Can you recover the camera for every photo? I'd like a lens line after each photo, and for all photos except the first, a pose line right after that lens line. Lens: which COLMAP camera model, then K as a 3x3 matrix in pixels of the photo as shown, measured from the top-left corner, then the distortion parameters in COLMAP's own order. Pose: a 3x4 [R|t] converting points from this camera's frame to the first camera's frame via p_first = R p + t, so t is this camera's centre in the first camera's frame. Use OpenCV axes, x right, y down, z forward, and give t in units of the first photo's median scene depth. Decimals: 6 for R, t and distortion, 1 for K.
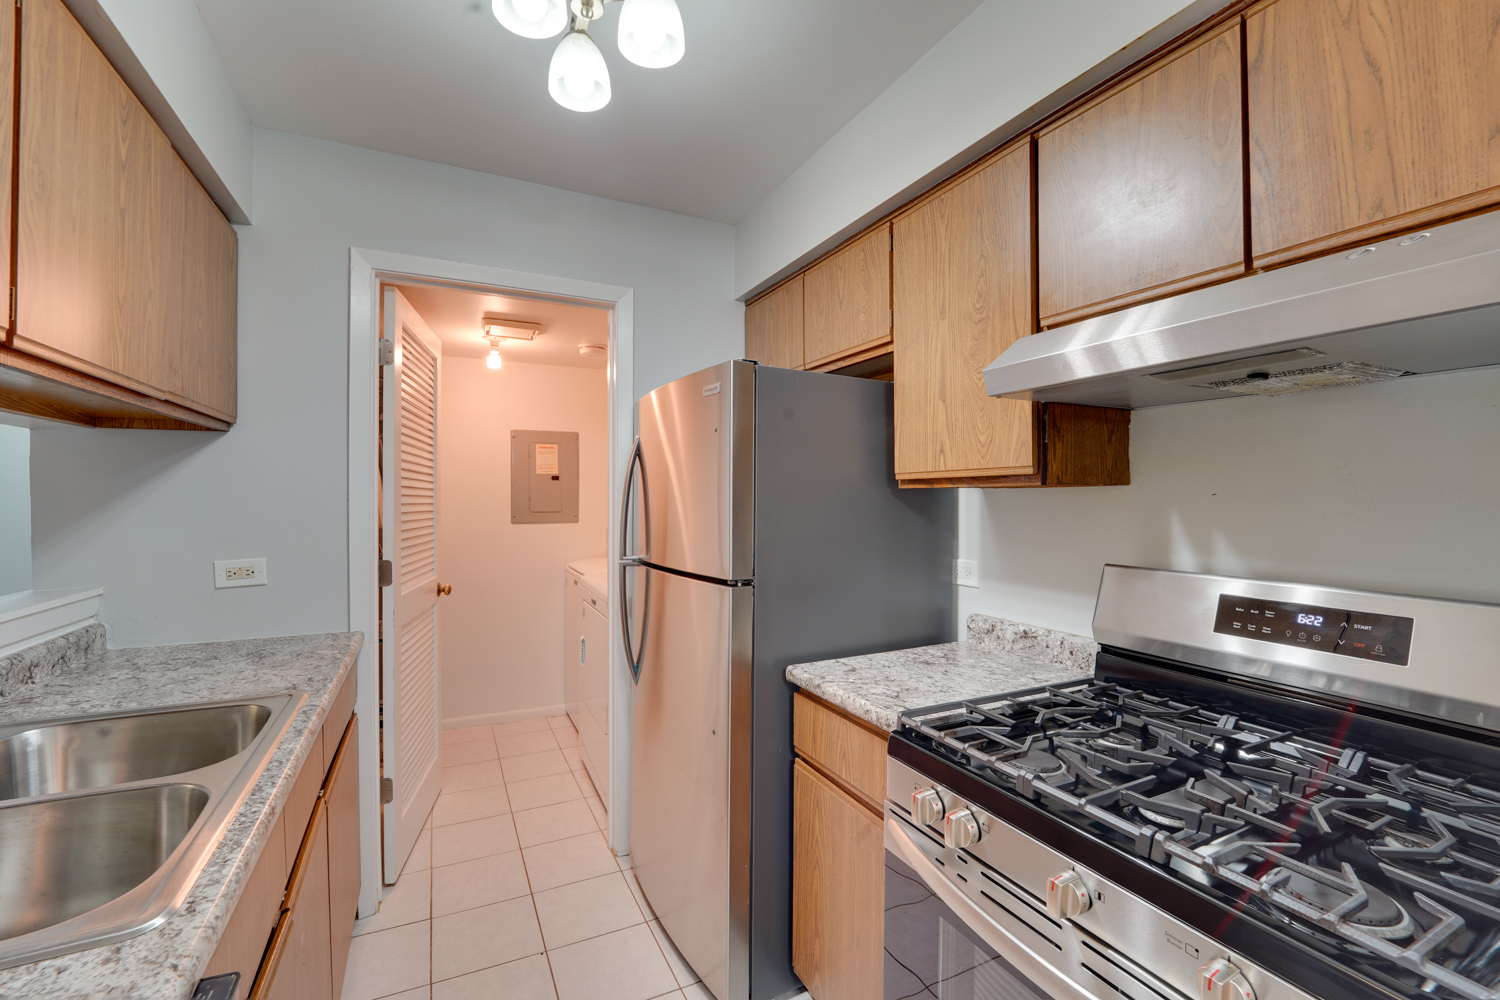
lens RADIAL K [[620.2, 0, 754.8], [0, 620.2, 502.1], [0, 0, 1]] dist [-0.020966, 0.000581]
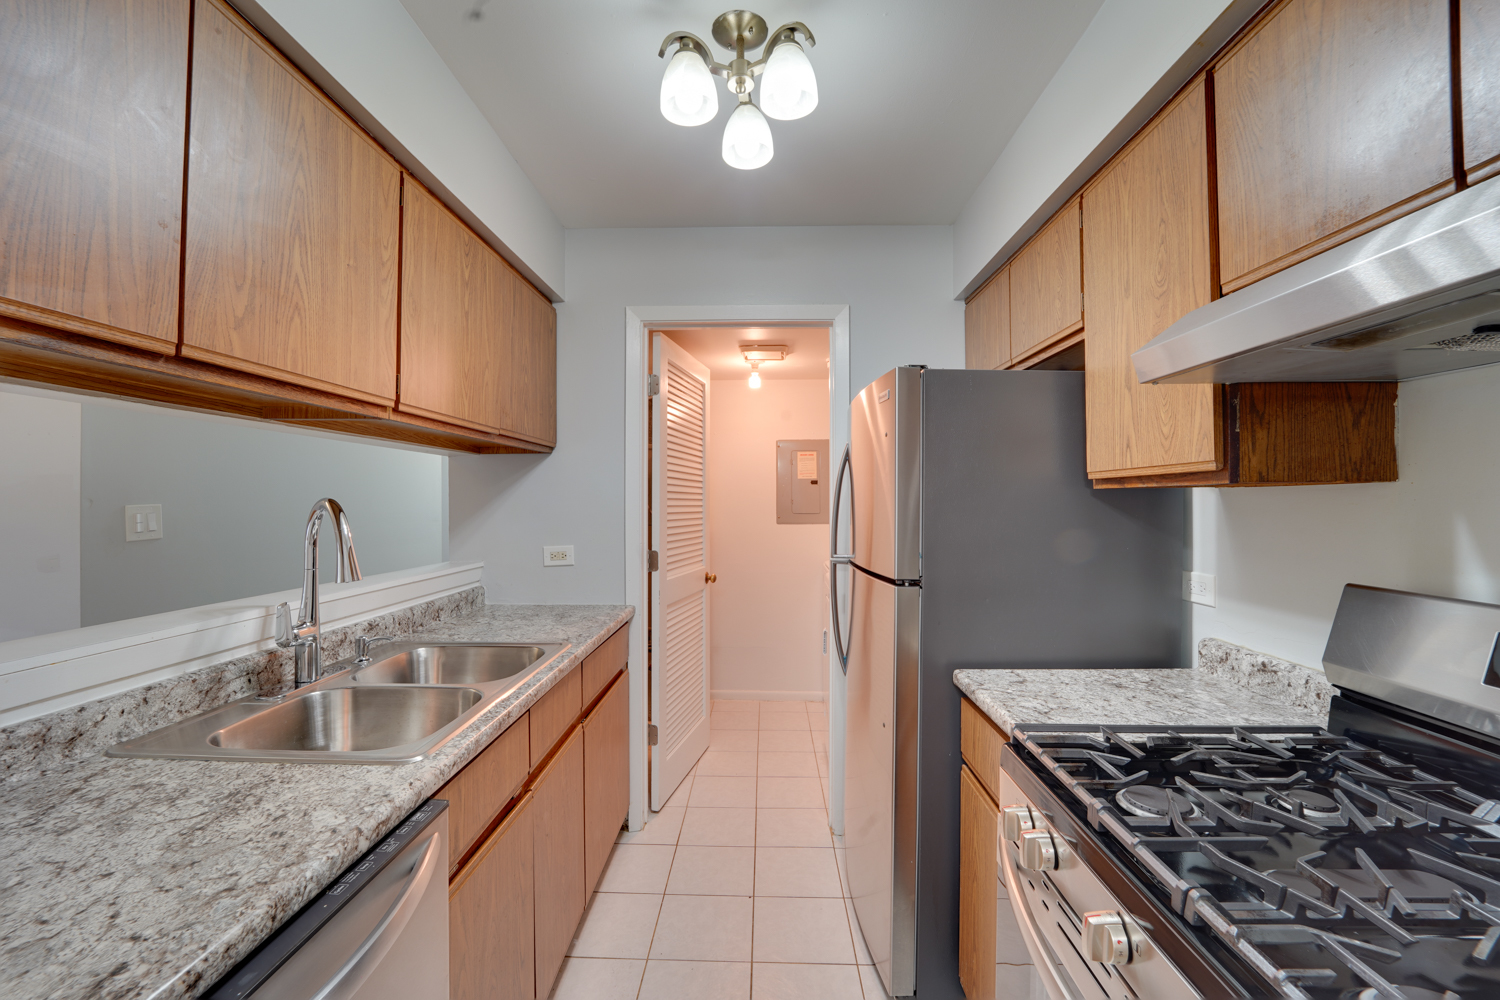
lens RADIAL K [[620.2, 0, 763.2], [0, 620.2, 499.4], [0, 0, 1]] dist [-0.020966, 0.000581]
pose [[0.884943, -0.003712, -0.465684, 0.241006], [-0.000406, 0.999962, -0.008742, 0.001097], [0.465699, 0.007925, 0.884908, -0.018581]]
